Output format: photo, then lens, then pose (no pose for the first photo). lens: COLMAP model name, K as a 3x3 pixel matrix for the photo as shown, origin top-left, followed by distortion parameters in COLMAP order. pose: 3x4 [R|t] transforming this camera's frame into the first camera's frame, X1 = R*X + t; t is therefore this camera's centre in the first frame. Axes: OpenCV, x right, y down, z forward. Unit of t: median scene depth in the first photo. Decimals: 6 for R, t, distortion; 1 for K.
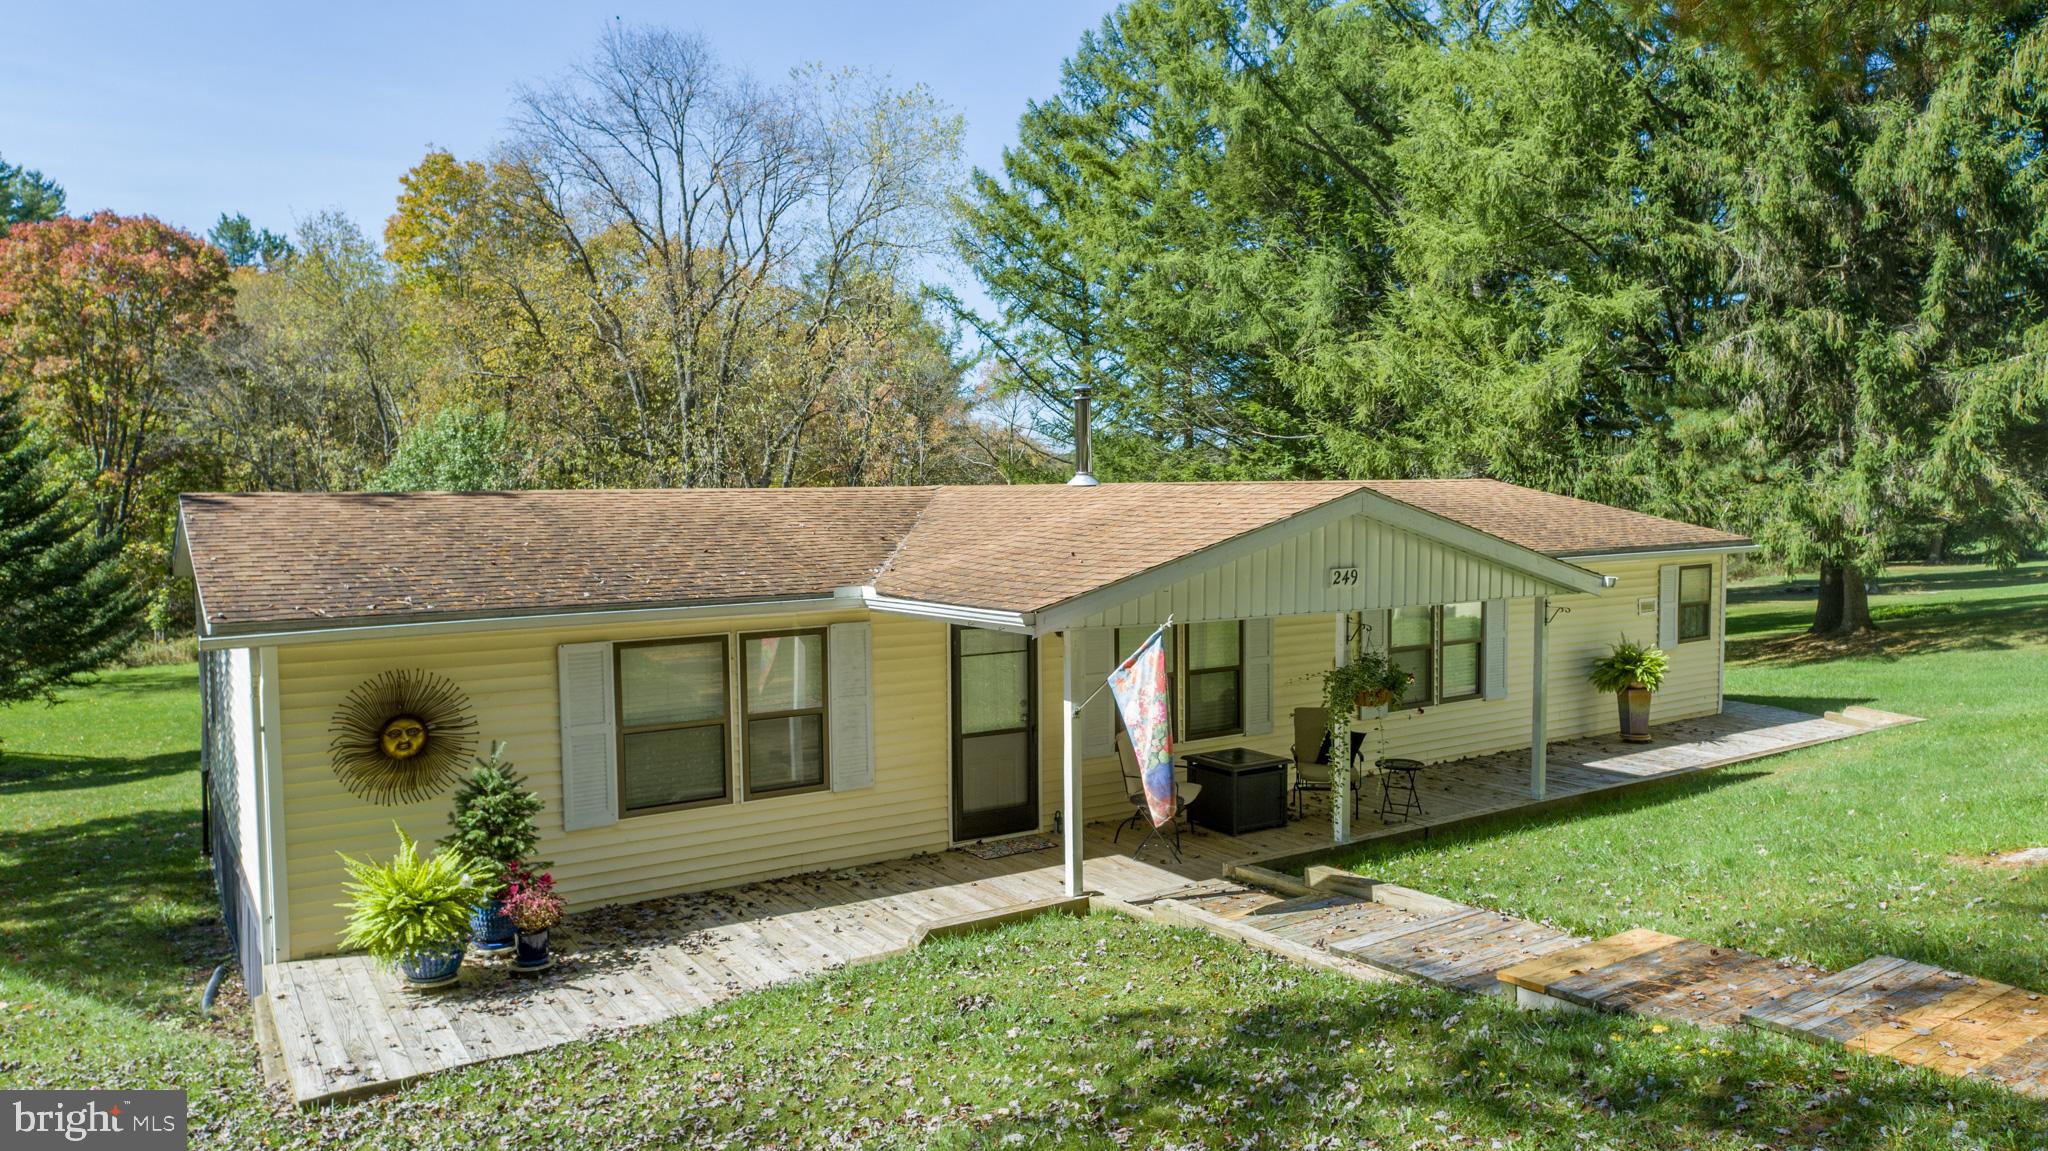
lens RADIAL K [[1381.7, 0, 1021.0], [0, 1381.7, 578.4], [0, 0, 1]] dist [-0.006395, 0.007575]
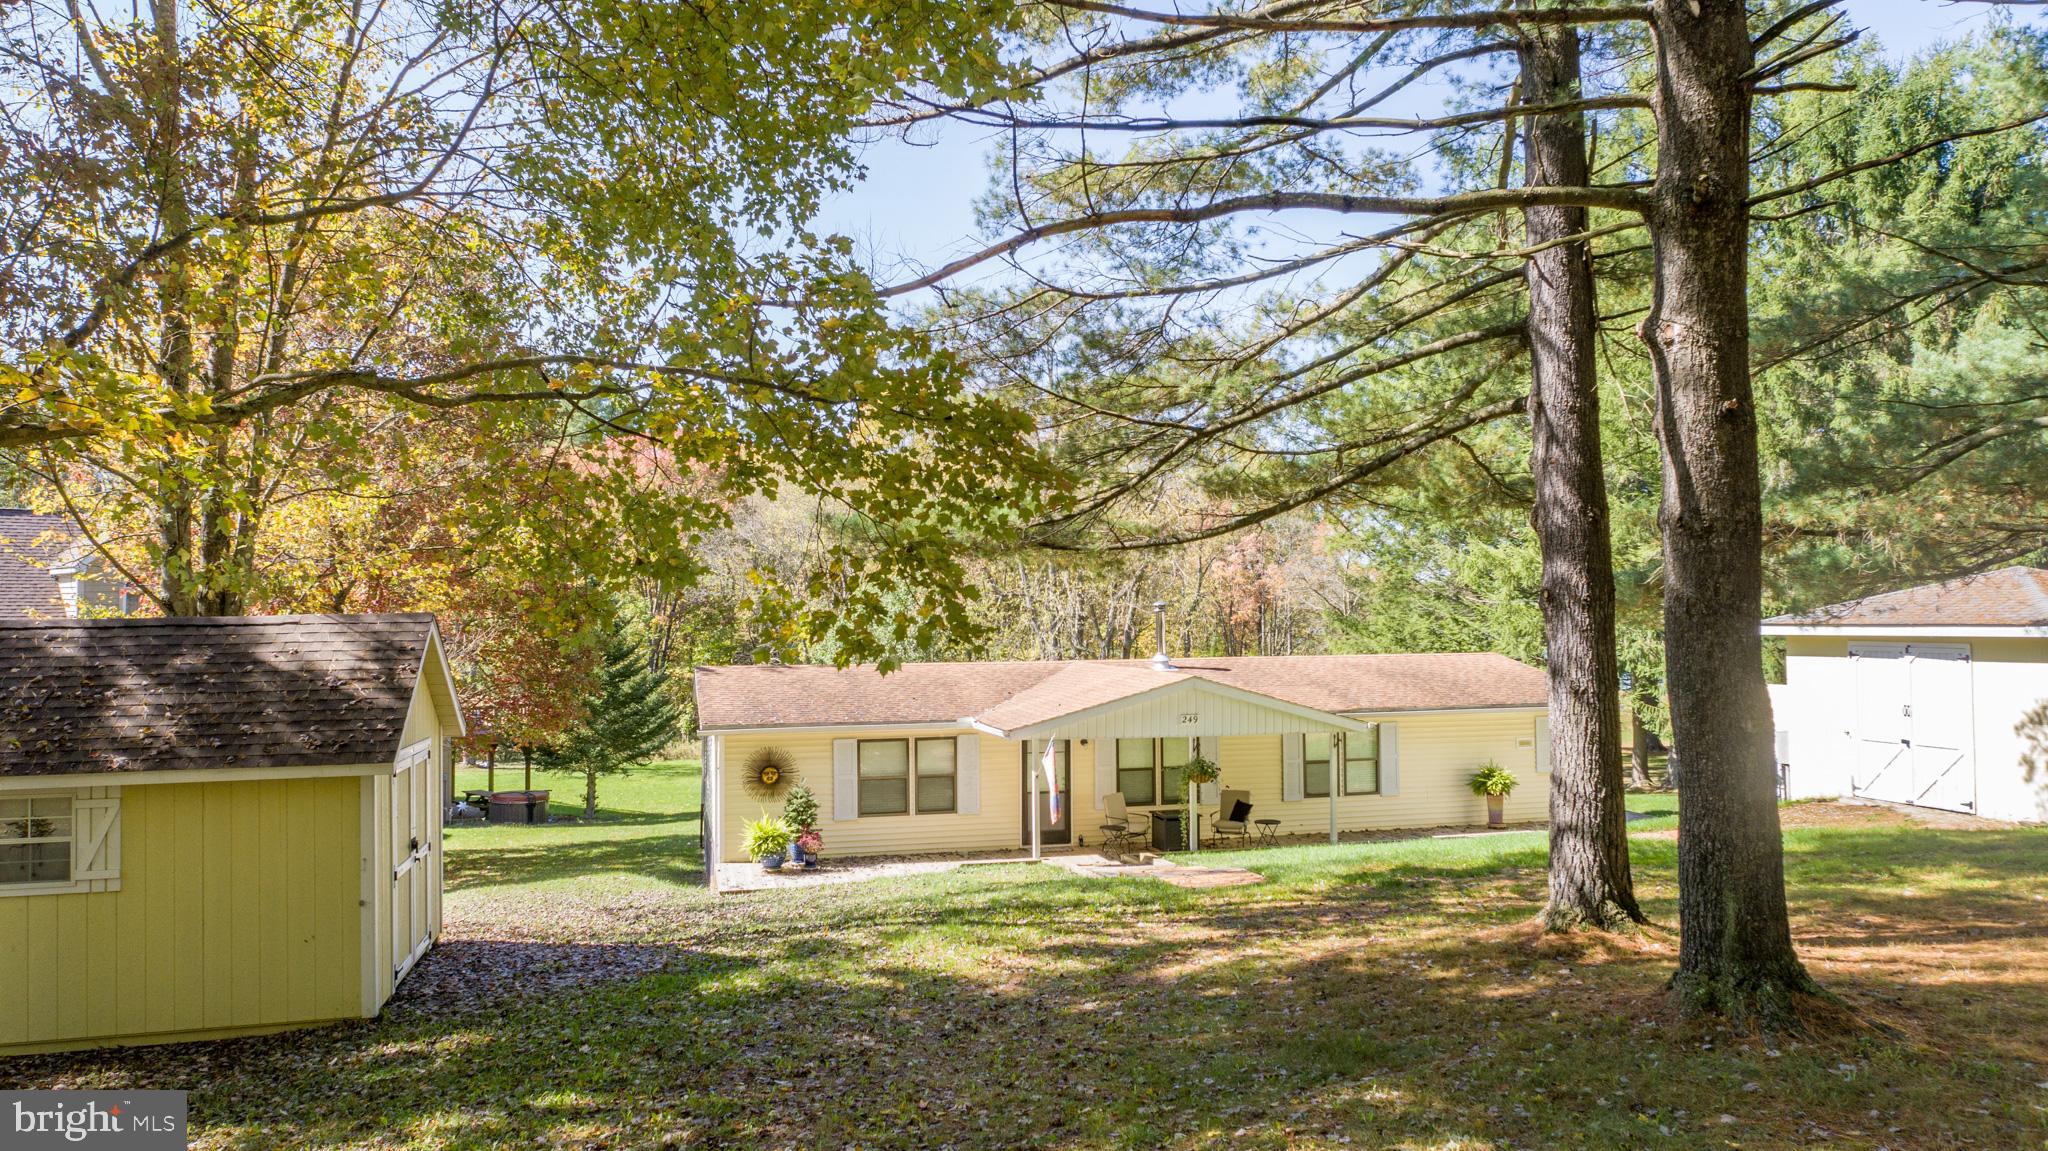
lens RADIAL K [[1381.7, 0, 1016.9], [0, 1381.7, 583.7], [0, 0, 1]] dist [-0.006395, 0.007575]
pose [[0.947388, -0.003963, -0.320064, 0.287641], [-0.023928, 0.996249, -0.083161, -0.011127], [0.319193, 0.086444, 0.943739, -0.458587]]
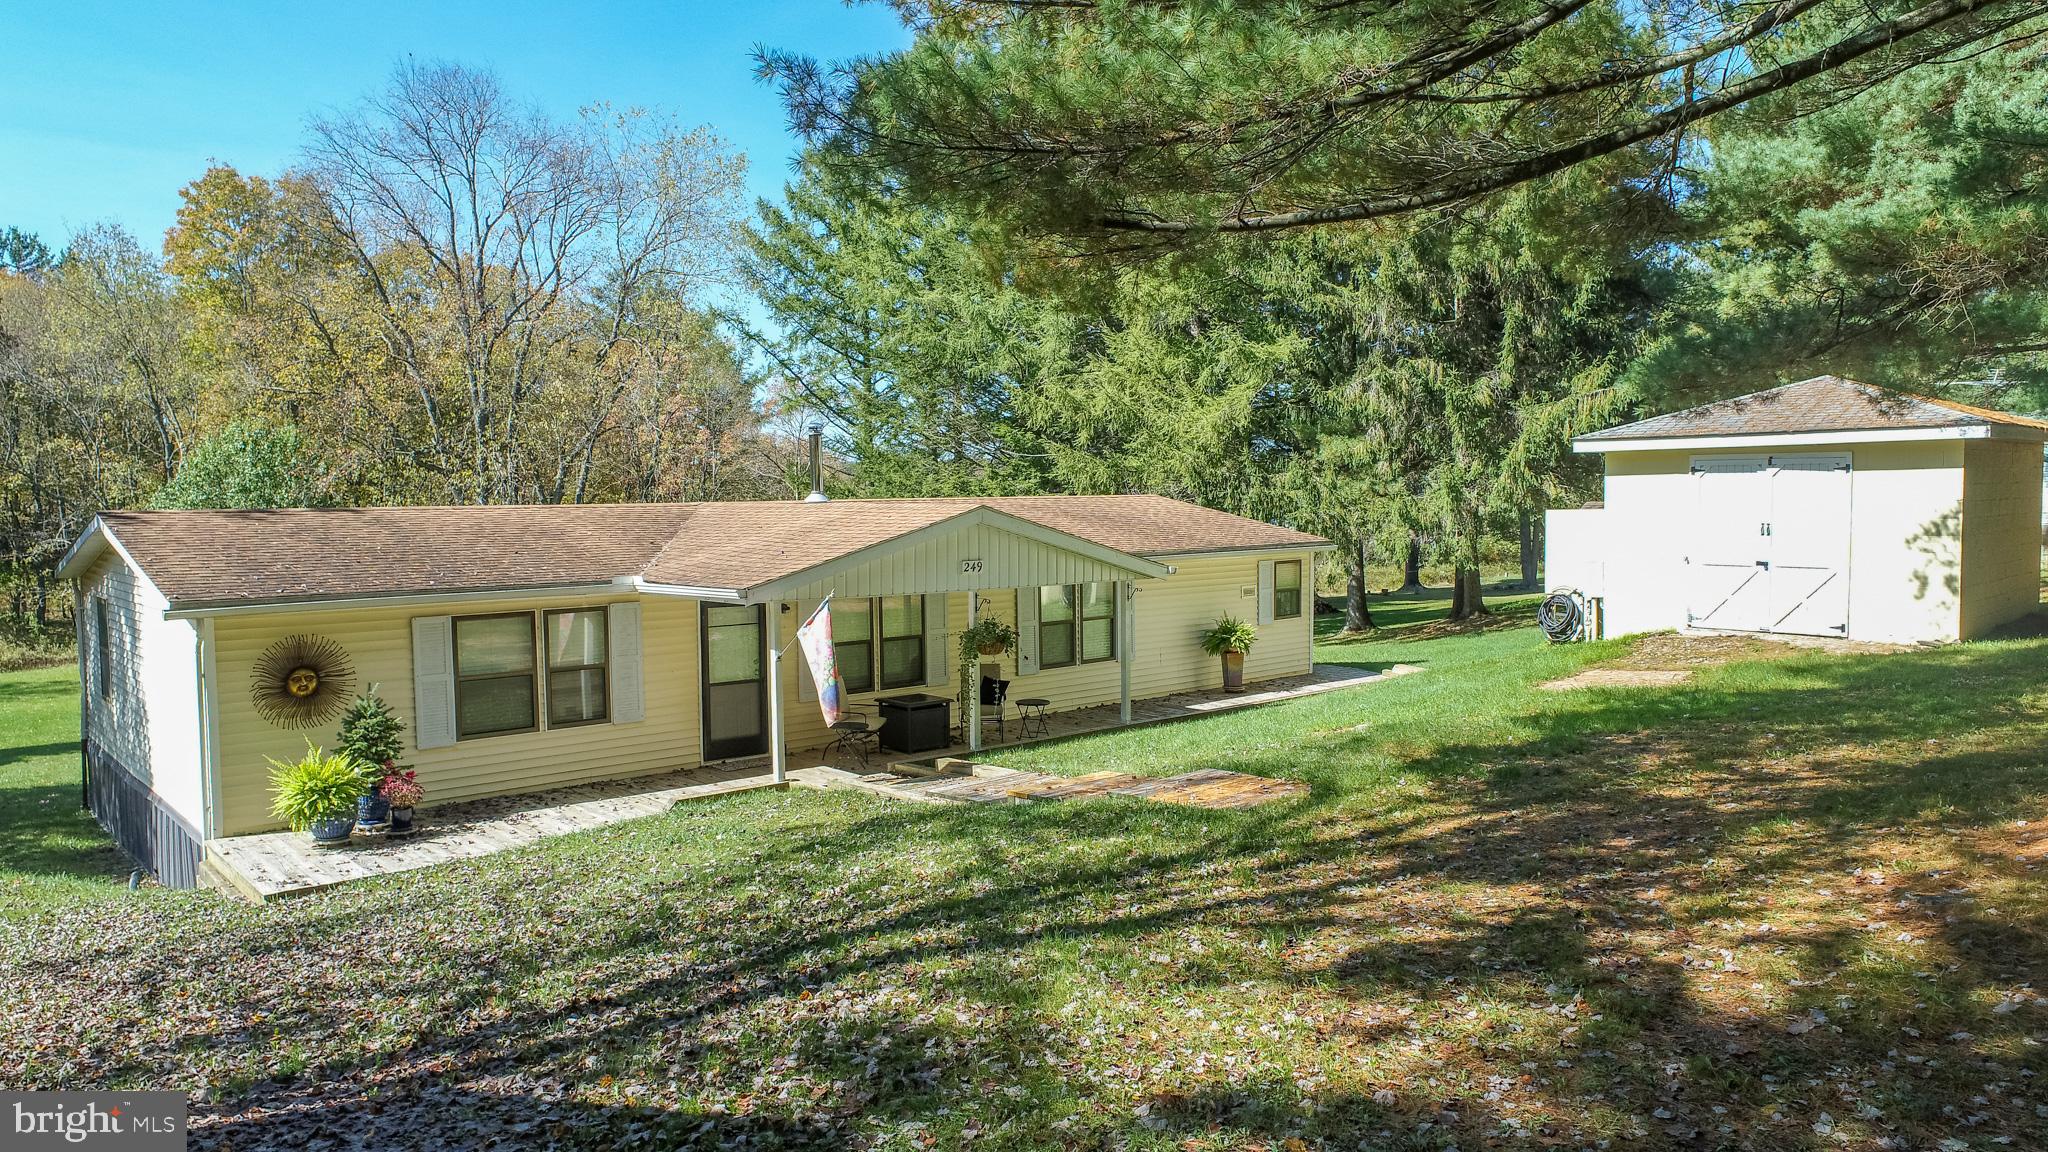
lens RADIAL K [[1381.7, 0, 1008.5], [0, 1381.7, 582.7], [0, 0, 1]] dist [-0.006395, 0.007575]
pose [[0.991251, -0.009507, 0.131648, 0.035349], [0.009941, 0.999947, -0.002638, 0.008913], [-0.131616, 0.003923, 0.991293, -0.199768]]
